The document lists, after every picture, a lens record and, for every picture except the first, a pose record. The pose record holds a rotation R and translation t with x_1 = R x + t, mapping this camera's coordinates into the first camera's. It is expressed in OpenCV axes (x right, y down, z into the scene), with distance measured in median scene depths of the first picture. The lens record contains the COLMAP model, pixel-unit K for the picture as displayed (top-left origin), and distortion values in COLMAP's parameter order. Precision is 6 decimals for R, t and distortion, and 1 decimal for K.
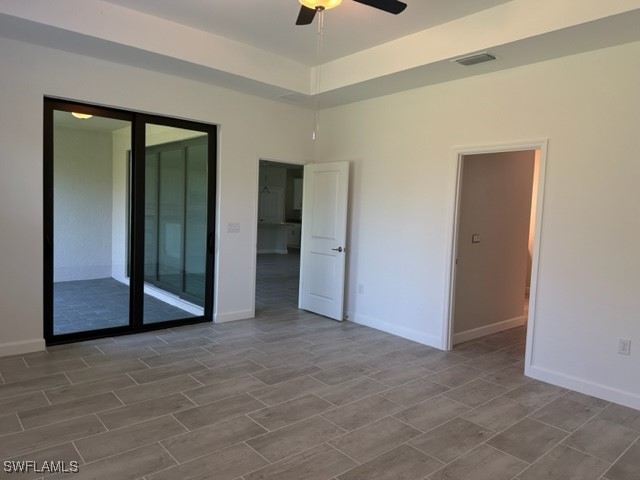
lens RADIAL K [[447.5, 0, 320.0], [0, 447.5, 240.0], [0, 0, 1]] dist [0.070428, -0.088191]
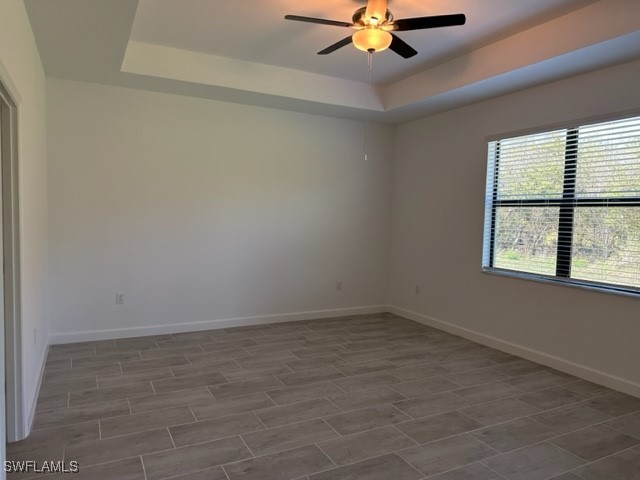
lens RADIAL K [[447.5, 0, 320.0], [0, 447.5, 240.0], [0, 0, 1]] dist [0.070428, -0.088191]
pose [[-0.970455, -0.079019, 0.227977, -0.156679], [-0.047767, 0.989071, 0.139488, -0.156233], [-0.236508, 0.124477, -0.963623, 1.965920]]
